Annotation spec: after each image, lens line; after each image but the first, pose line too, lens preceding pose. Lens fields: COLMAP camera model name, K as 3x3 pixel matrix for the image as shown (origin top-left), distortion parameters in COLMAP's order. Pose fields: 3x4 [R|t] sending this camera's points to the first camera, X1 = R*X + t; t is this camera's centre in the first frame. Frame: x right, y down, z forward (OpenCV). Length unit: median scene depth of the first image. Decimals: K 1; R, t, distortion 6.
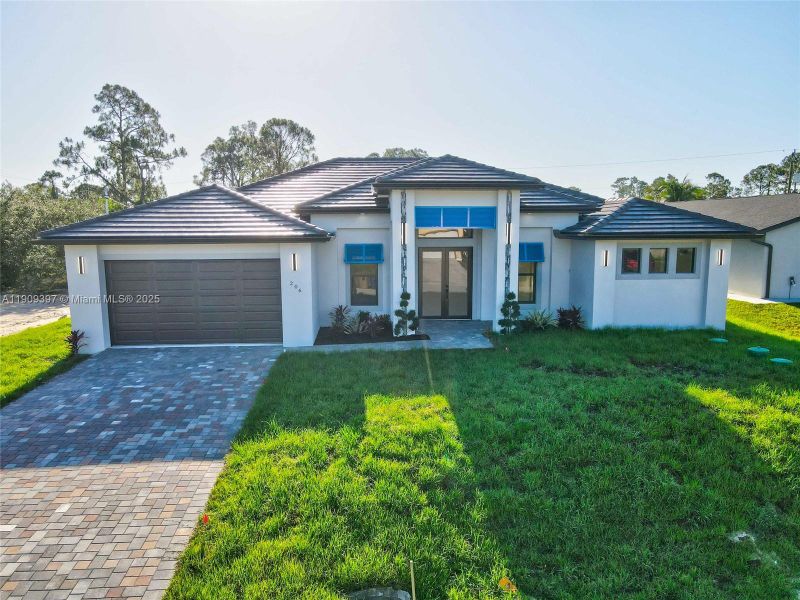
lens RADIAL K [[587.1, 0, 399.2], [0, 587.1, 299.8], [0, 0, 1]] dist [0.008761, 0.020381]
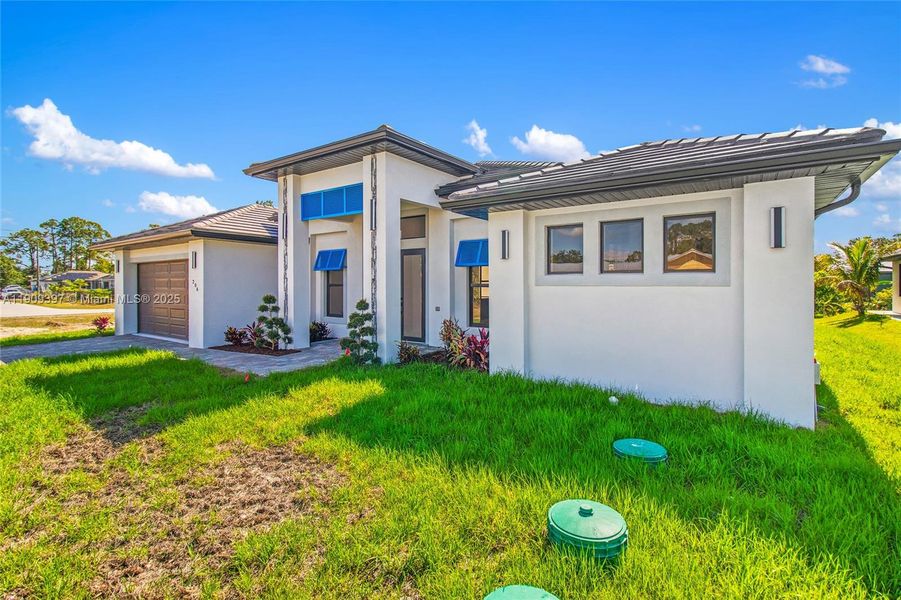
lens RADIAL K [[411.8, 0, 454.2], [0, 411.8, 283.7], [0, 0, 1]] dist [0.002651, -0.000257]
pose [[0.788084, 0.005369, -0.615544, 0.579500], [-0.085464, 0.991232, -0.100774, 0.008333], [0.609606, 0.132025, 0.781633, 0.709828]]
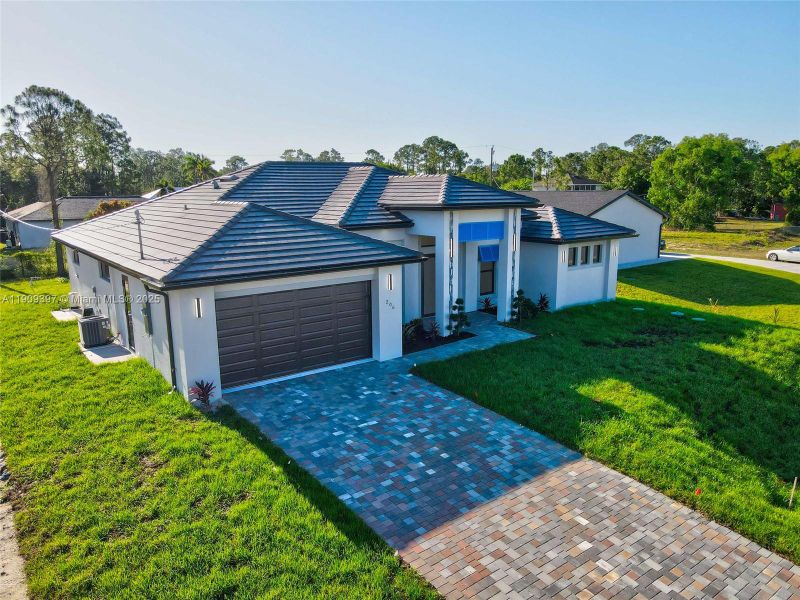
lens RADIAL K [[587.1, 0, 398.0], [0, 587.1, 295.5], [0, 0, 1]] dist [0.008761, 0.020381]
pose [[0.834824, -0.103101, 0.540777, -0.729282], [0.076016, 0.994485, 0.072252, -0.113444], [-0.545244, -0.019210, 0.838057, 0.090115]]
